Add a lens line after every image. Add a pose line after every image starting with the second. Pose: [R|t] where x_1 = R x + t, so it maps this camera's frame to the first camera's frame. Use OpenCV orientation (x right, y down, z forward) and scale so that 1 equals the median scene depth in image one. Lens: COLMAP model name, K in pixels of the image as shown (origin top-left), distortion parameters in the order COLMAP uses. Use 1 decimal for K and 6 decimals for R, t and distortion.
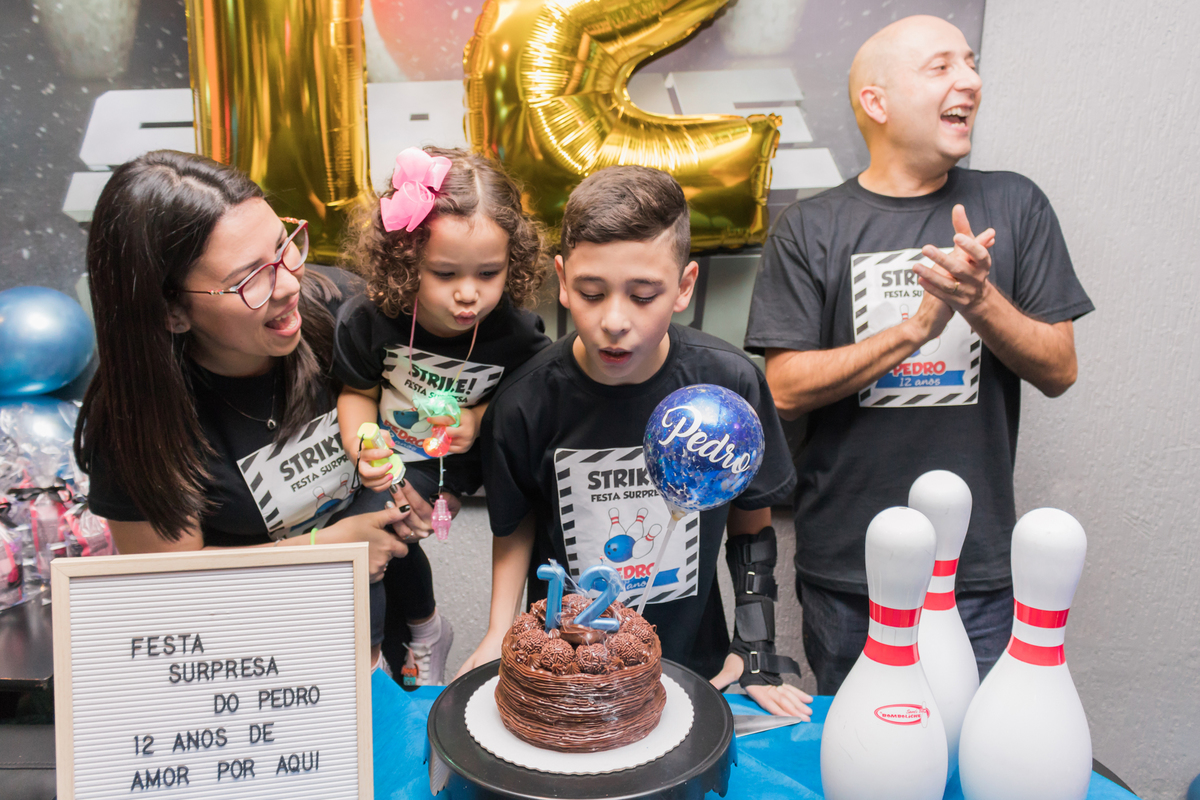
lens RADIAL K [[964.8, 0, 596.2], [0, 964.8, 386.0], [0, 0, 1]] dist [0.022292, 0.009665]
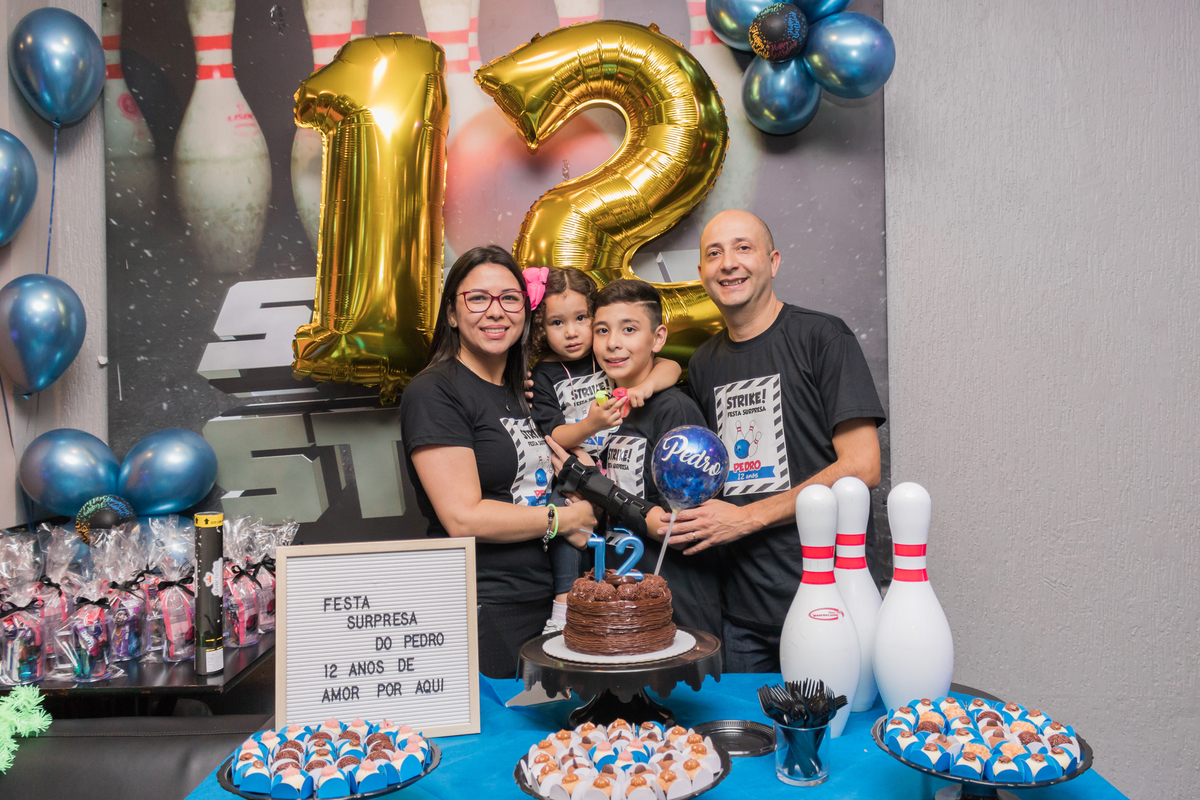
lens RADIAL K [[1014.6, 0, 609.4], [0, 1014.6, 395.5], [0, 0, 1]] dist [0.049551, 0.000111]
pose [[0.999110, -0.039165, 0.015678, -0.041035], [0.041554, 0.977763, -0.205557, 0.286170], [-0.007279, 0.206026, 0.978520, -0.616564]]
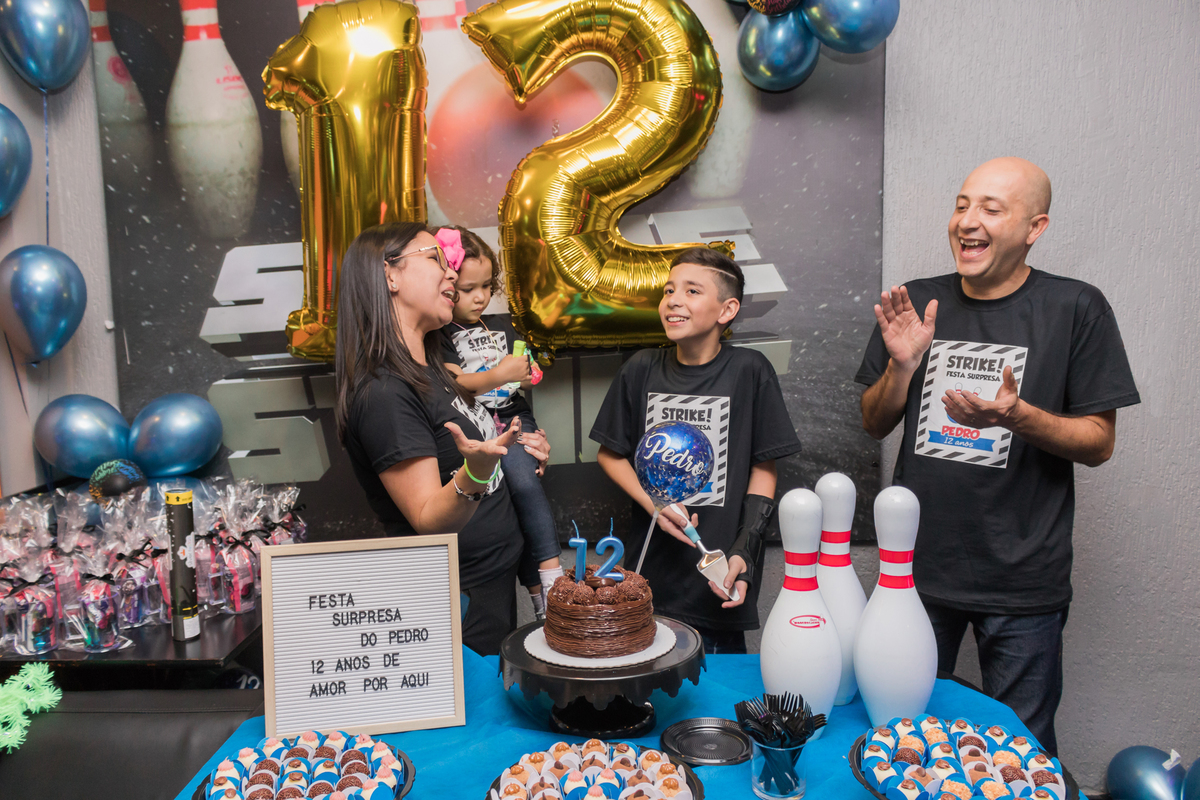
lens RADIAL K [[951.1, 0, 576.0], [0, 951.1, 407.9], [0, 0, 1]] dist [0.040852, 0.001717]
pose [[0.998623, -0.041535, -0.032036, 0.008384], [0.038214, 0.994443, -0.098095, 0.121924], [0.035933, 0.096736, 0.994661, -0.512816]]
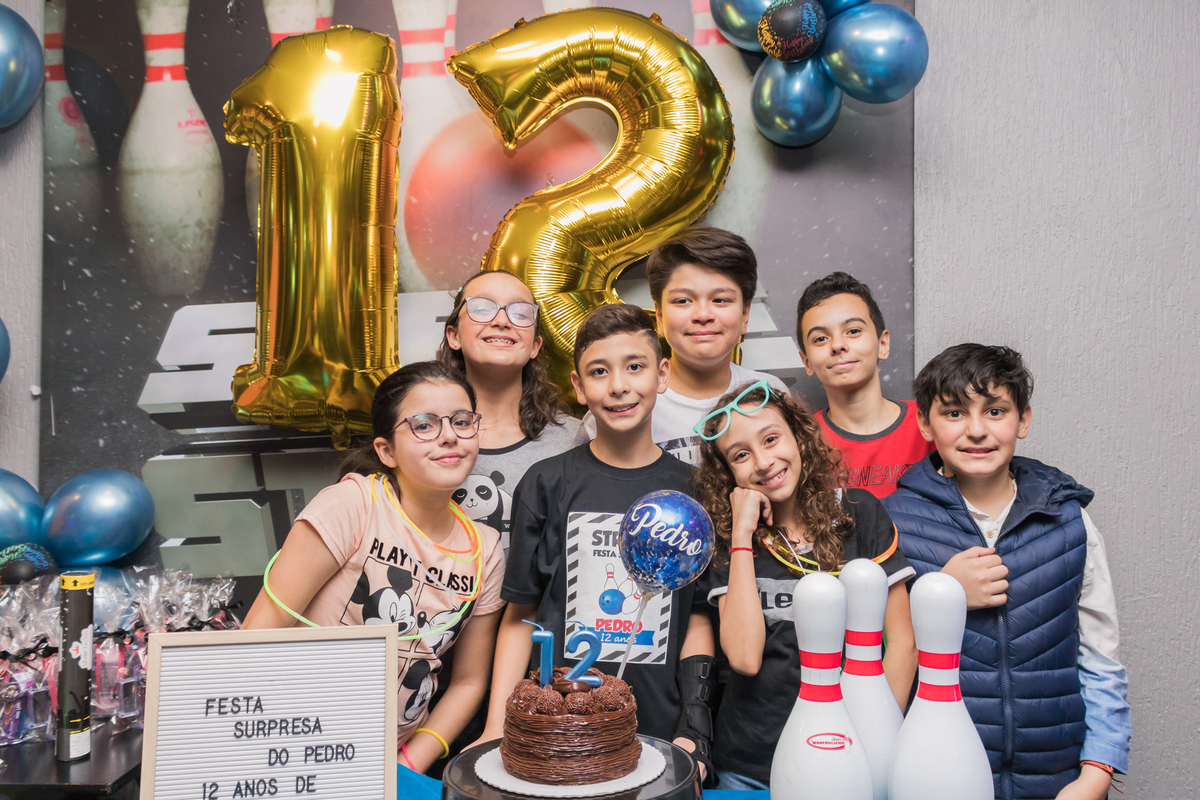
lens RADIAL K [[1008.8, 0, 598.6], [0, 1008.8, 406.3], [0, 0, 1]] dist [0.043699, -0.009975]
pose [[0.999550, -0.021399, -0.021040, 0.054429], [0.016246, 0.975327, -0.220165, 0.183108], [0.025232, 0.219724, 0.975236, -0.322582]]
